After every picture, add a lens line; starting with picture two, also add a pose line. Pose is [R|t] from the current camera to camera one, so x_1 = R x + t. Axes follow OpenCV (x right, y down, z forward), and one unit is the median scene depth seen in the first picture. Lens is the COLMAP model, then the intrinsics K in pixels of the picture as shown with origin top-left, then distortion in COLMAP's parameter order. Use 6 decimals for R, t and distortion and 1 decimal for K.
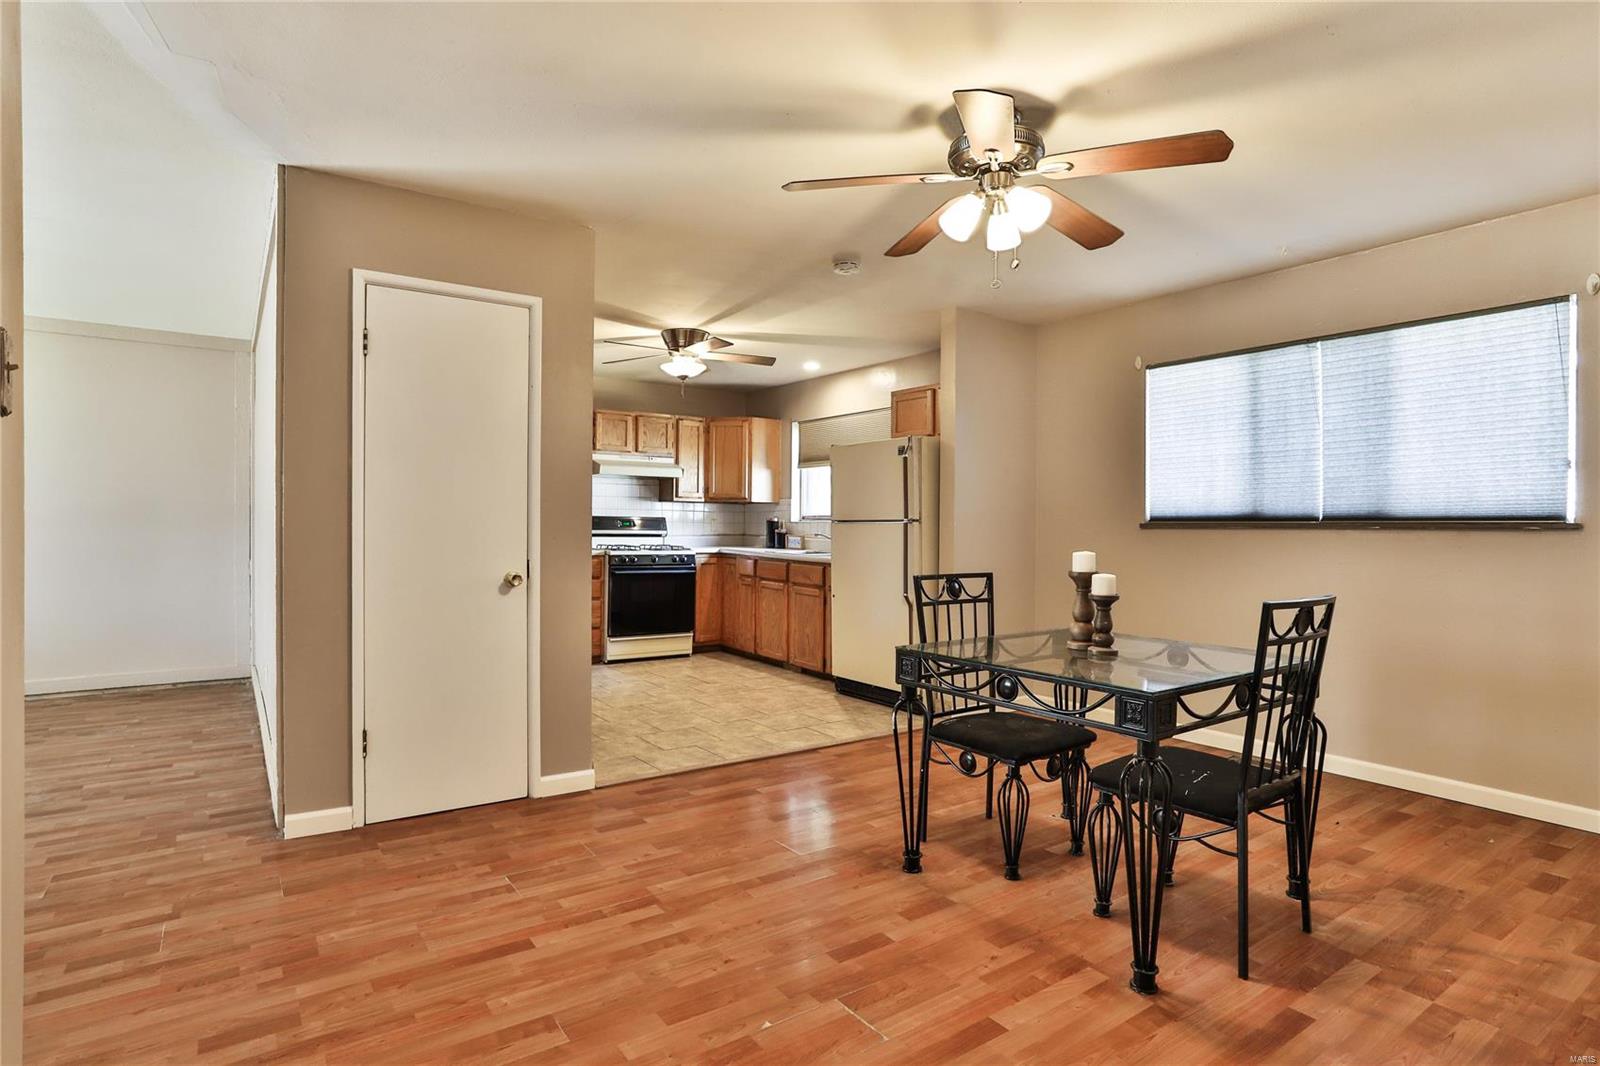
lens RADIAL K [[813.5, 0, 792.4], [0, 813.5, 528.0], [0, 0, 1]] dist [-0.056990, 0.031934]
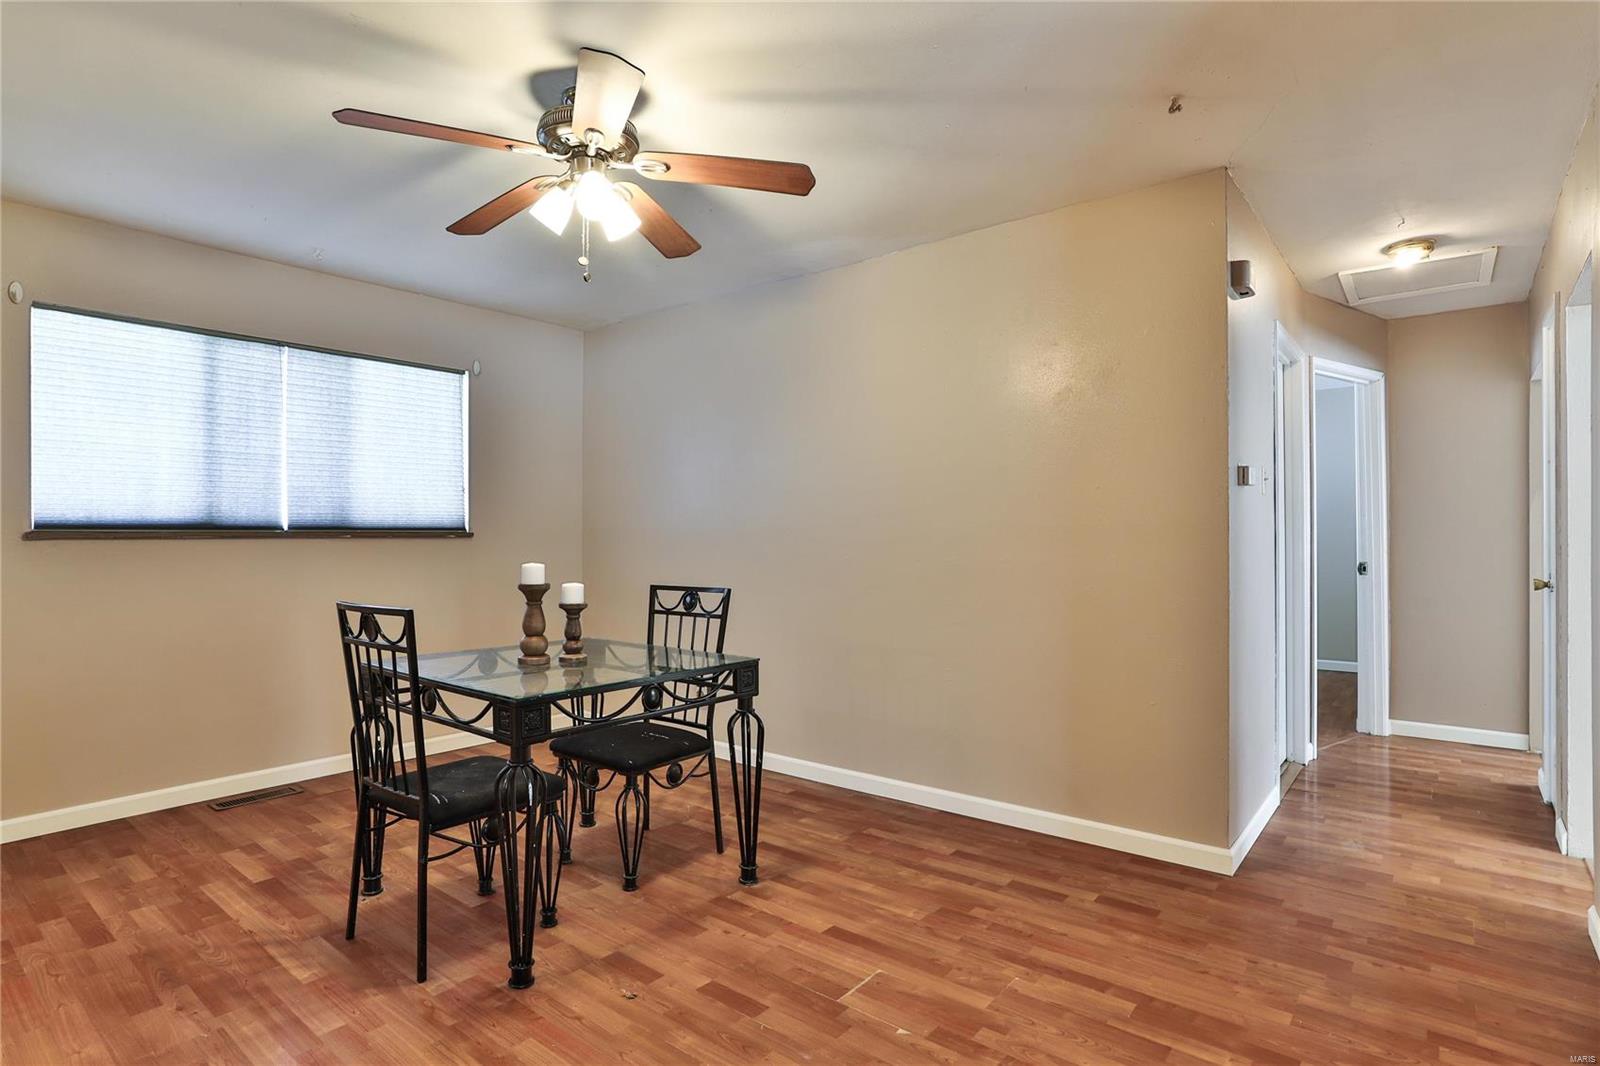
lens RADIAL K [[831.4, 0, 788.6], [0, 831.4, 531.1], [0, 0, 1]] dist [-0.064949, 0.037912]
pose [[-0.260773, 0.000292, 0.965400, -0.444026], [0.001516, 0.999999, 0.000107, -0.006016], [-0.965399, 0.001491, -0.260773, 0.629858]]
